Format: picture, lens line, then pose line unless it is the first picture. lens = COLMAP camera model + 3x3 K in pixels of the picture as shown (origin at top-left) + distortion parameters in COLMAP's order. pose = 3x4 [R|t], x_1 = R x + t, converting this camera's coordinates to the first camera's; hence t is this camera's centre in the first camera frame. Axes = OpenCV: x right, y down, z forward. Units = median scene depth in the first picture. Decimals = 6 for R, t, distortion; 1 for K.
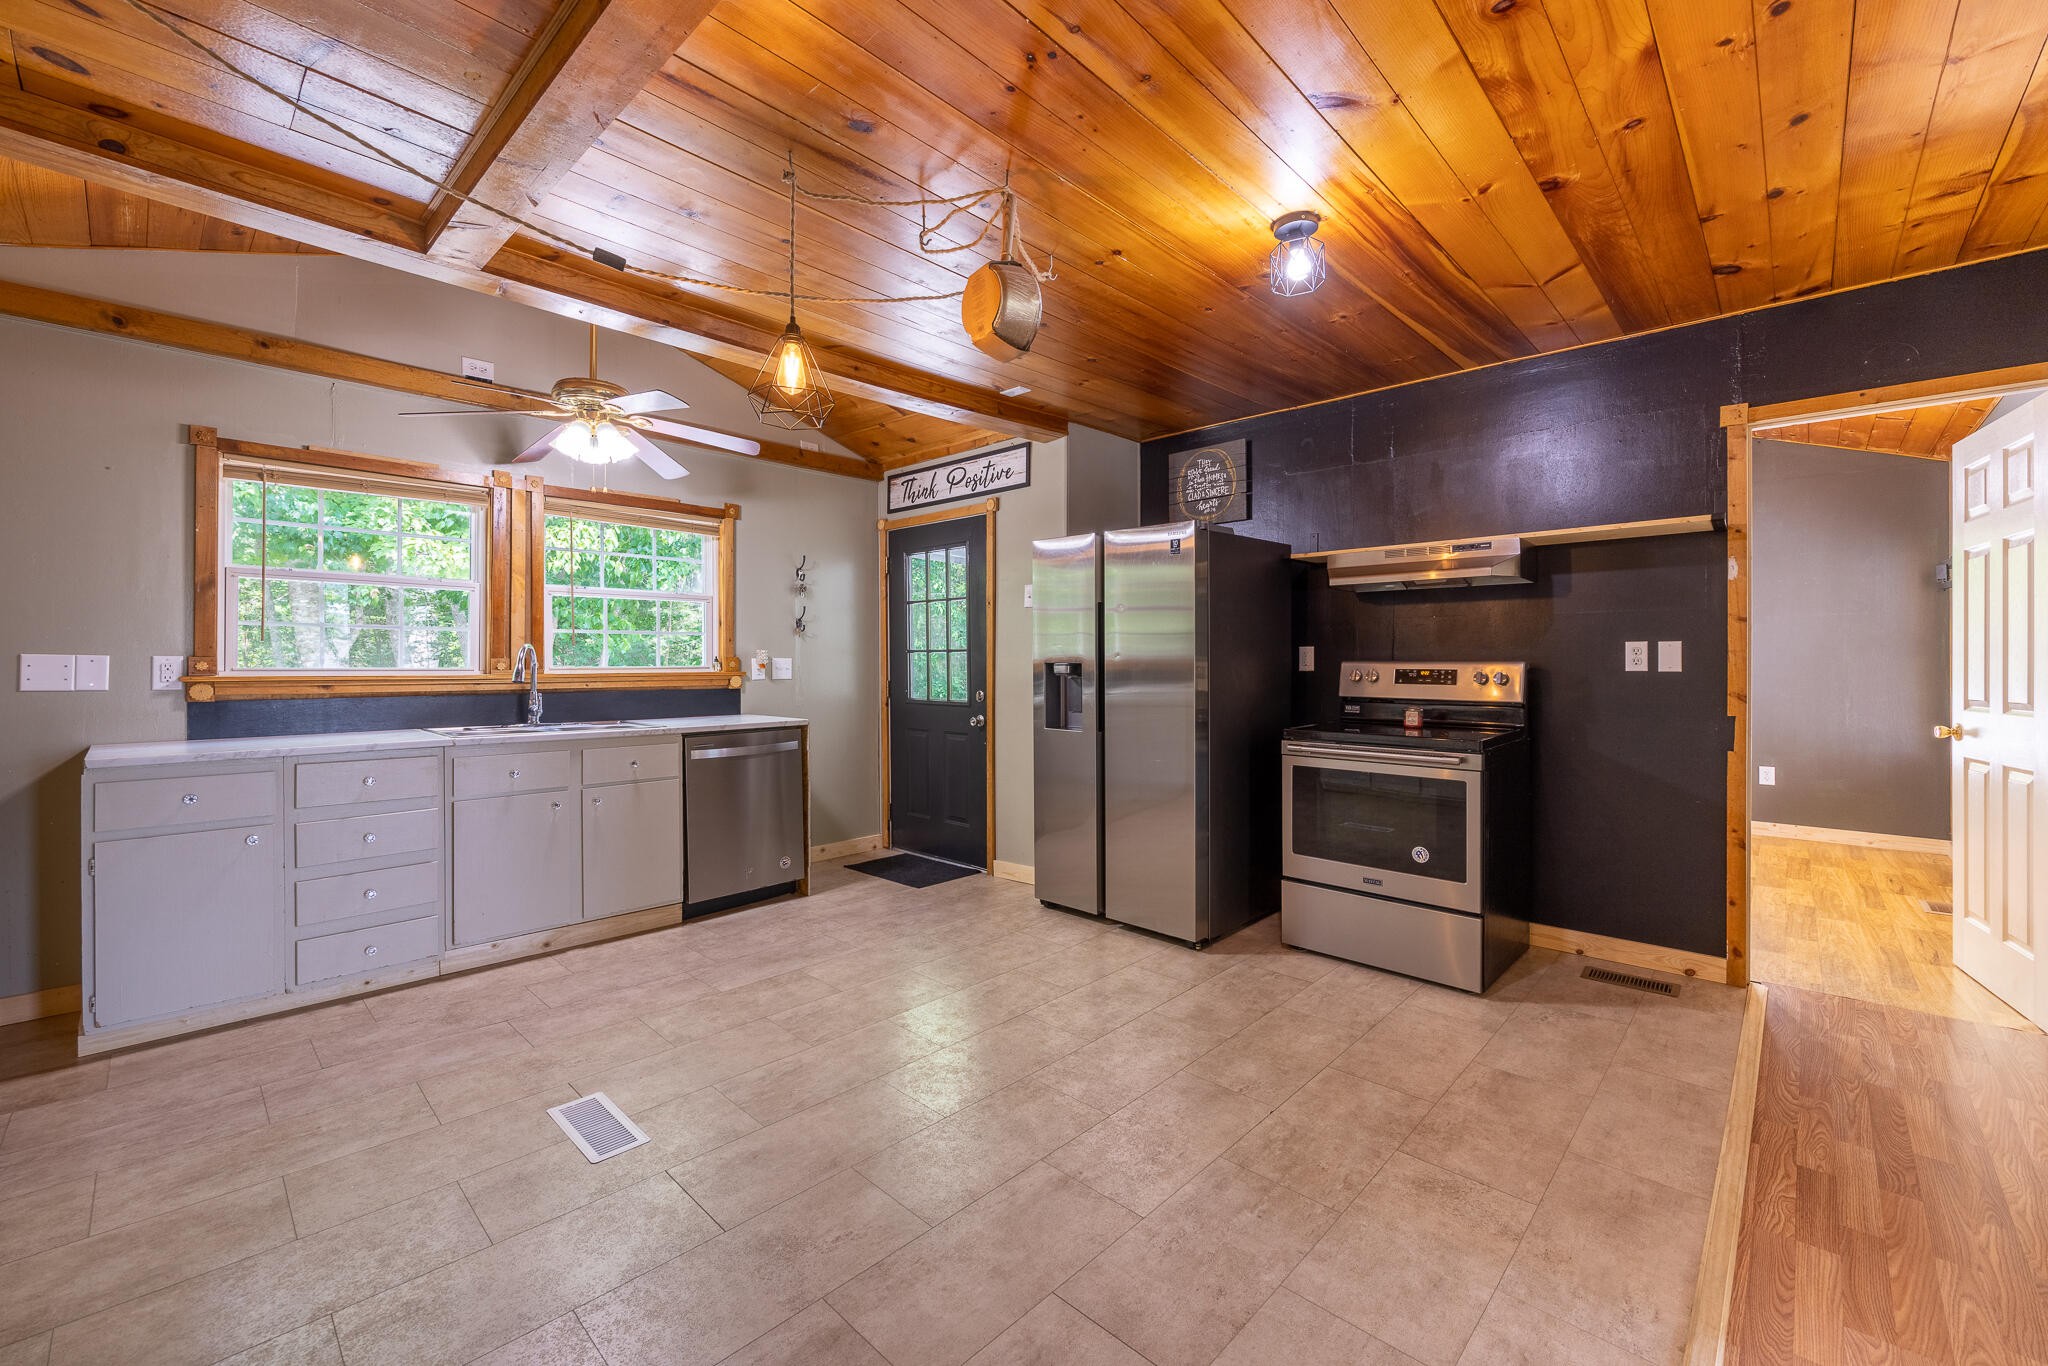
lens RADIAL K [[846.1, 0, 1009.6], [0, 846.1, 657.2], [0, 0, 1]] dist [0.011366, -0.002228]
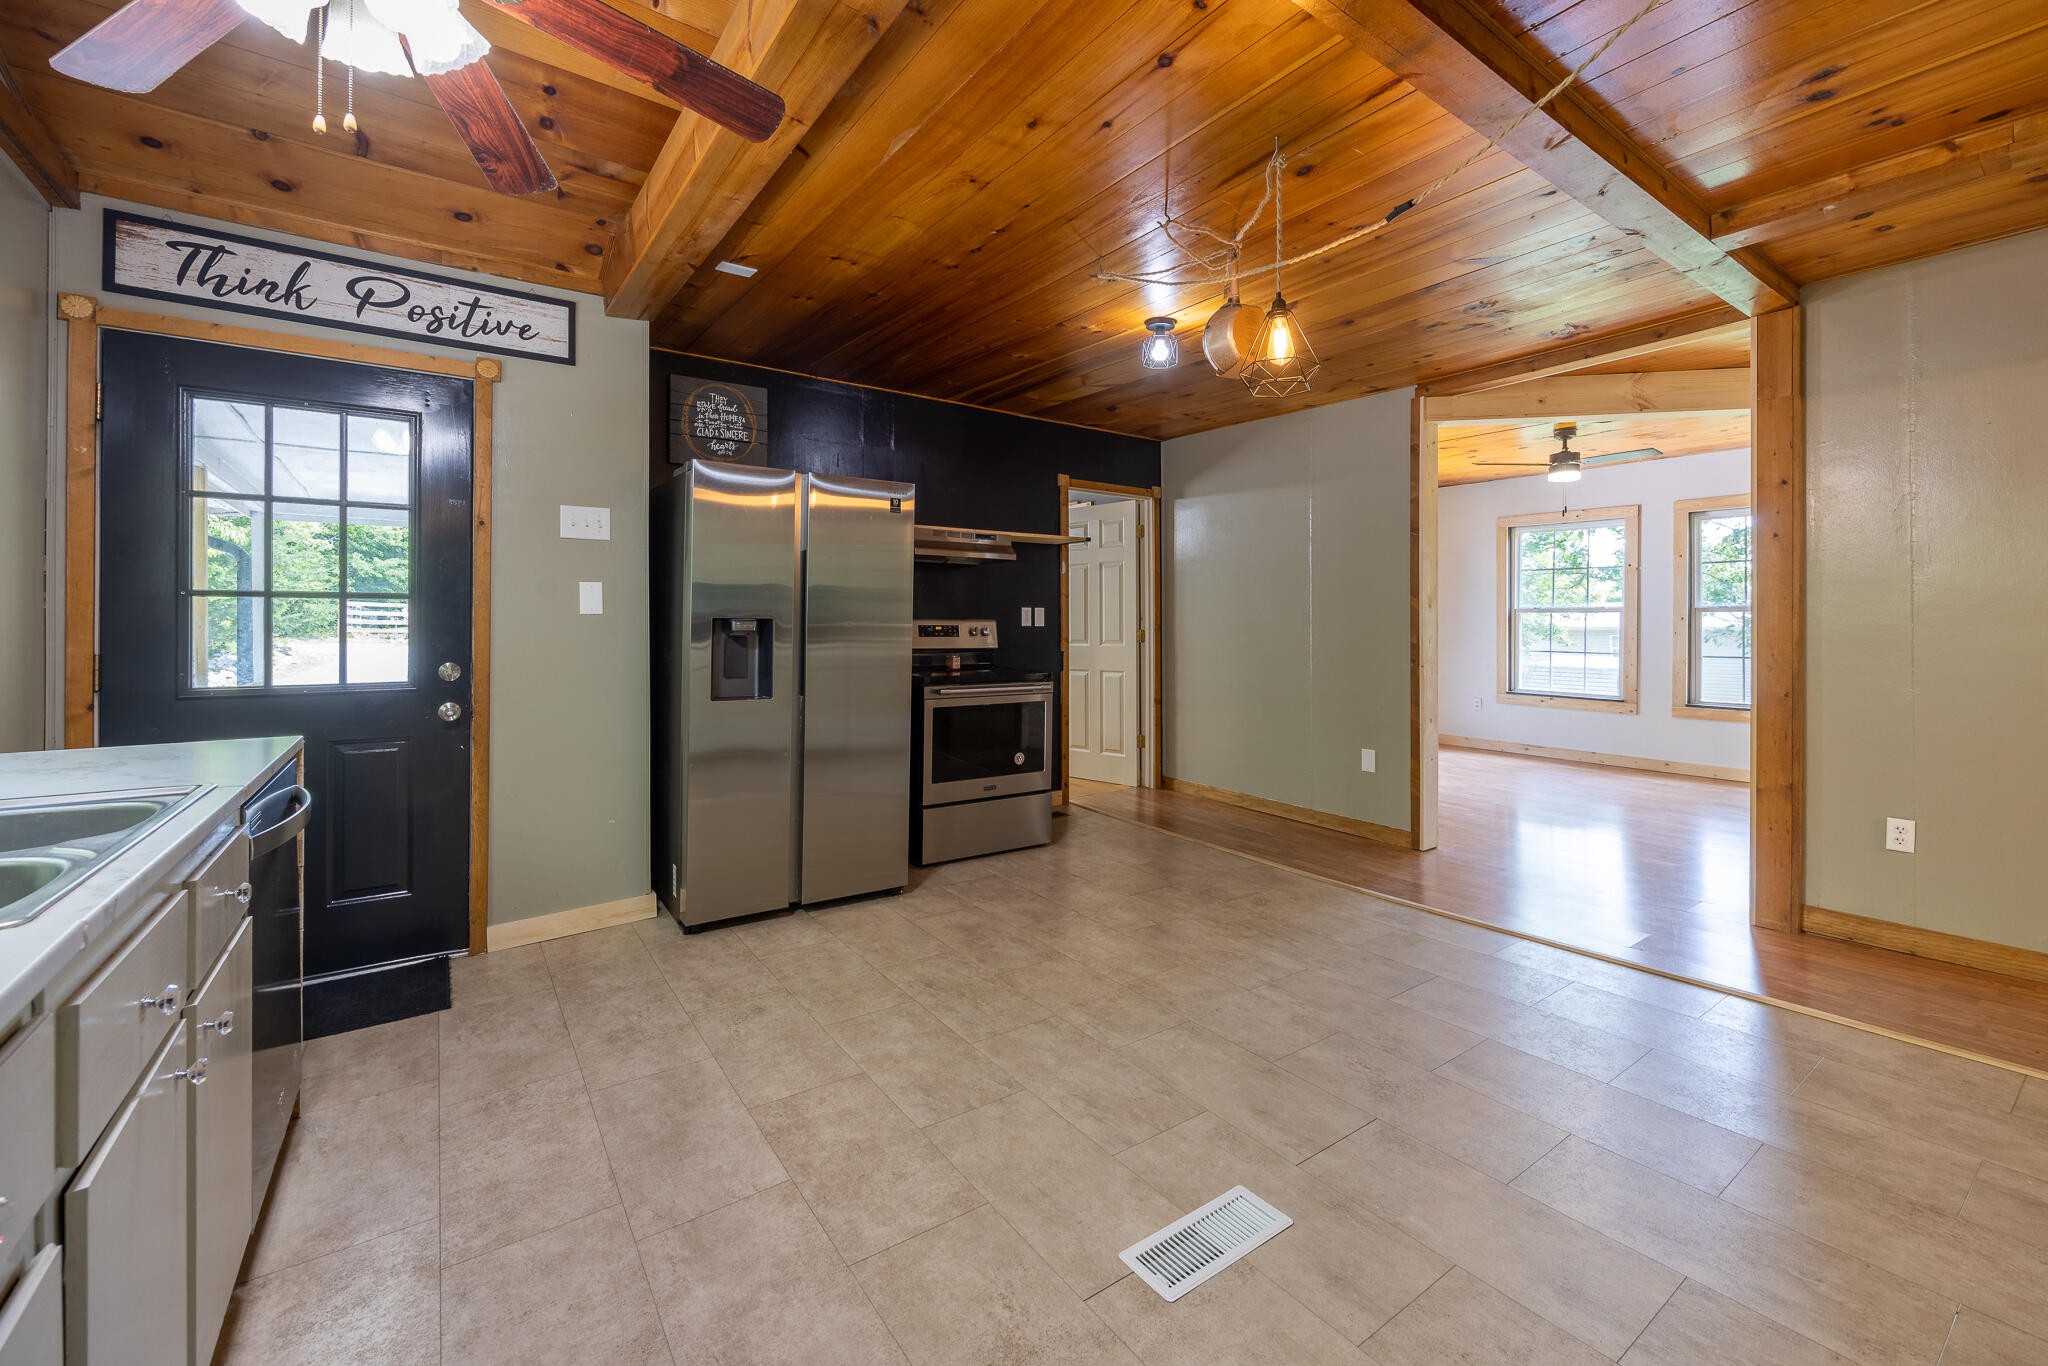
lens RADIAL K [[846.1, 0, 1033.3], [0, 846.1, 634.6], [0, 0, 1]] dist [0.011366, -0.002228]
pose [[0.177006, -0.012077, 0.984136, -0.754443], [-0.006059, 0.999892, 0.013360, 0.009539], [-0.984191, -0.008328, 0.176914, 0.630157]]
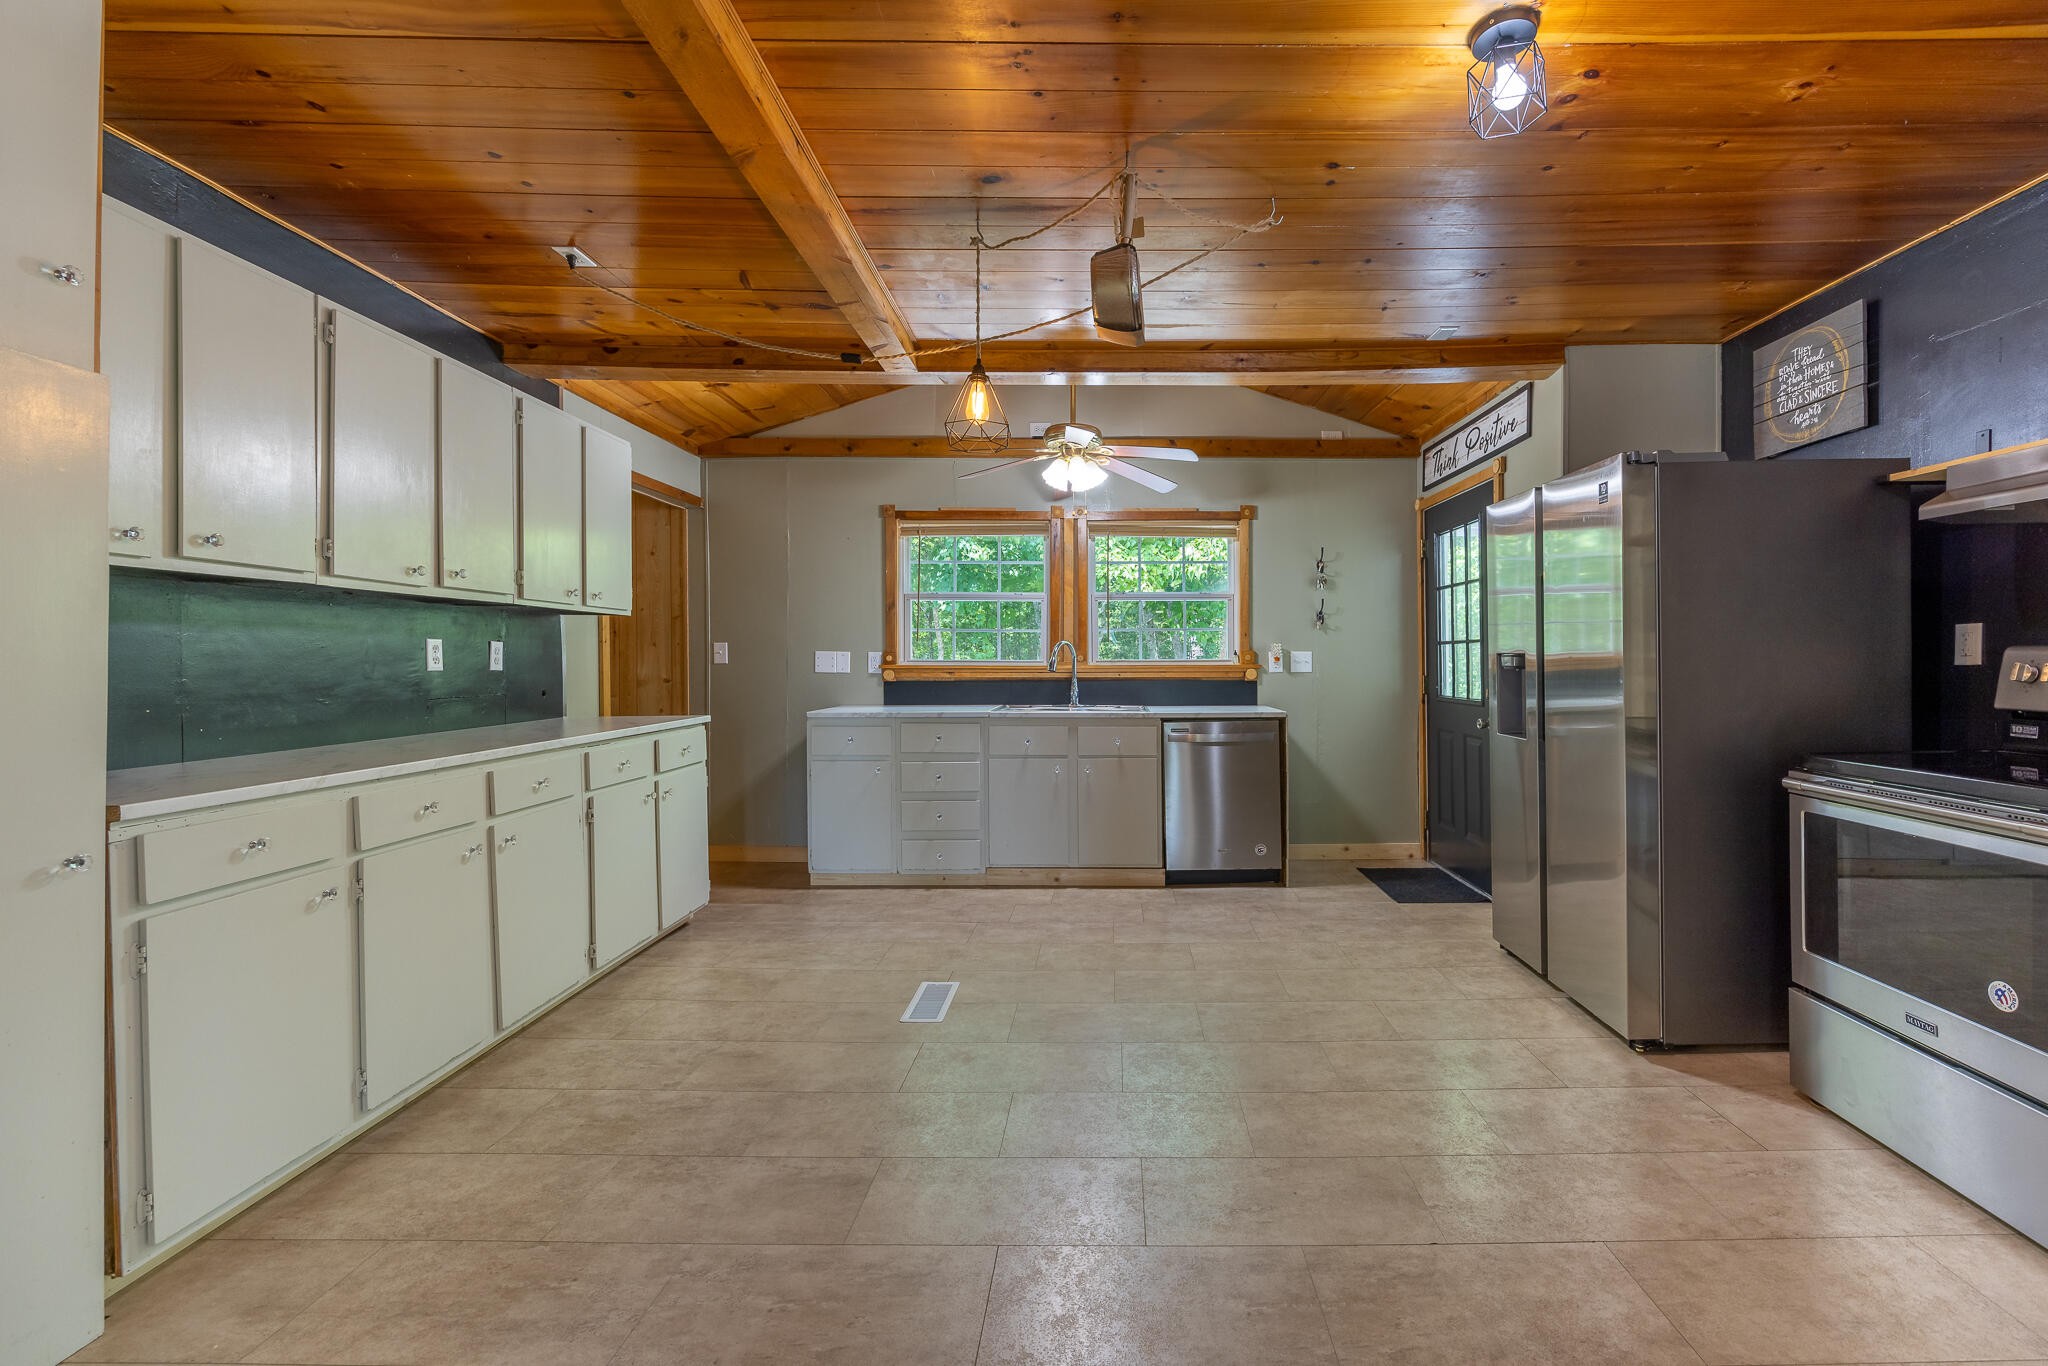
lens RADIAL K [[846.1, 0, 1109.2], [0, 846.1, 673.2], [0, 0, 1]] dist [0.011366, -0.002228]
pose [[0.701396, 0.010519, -0.712694, 0.399926], [0.004347, 0.999809, 0.019035, 0.008713], [0.712758, -0.016449, 0.701217, 0.172914]]
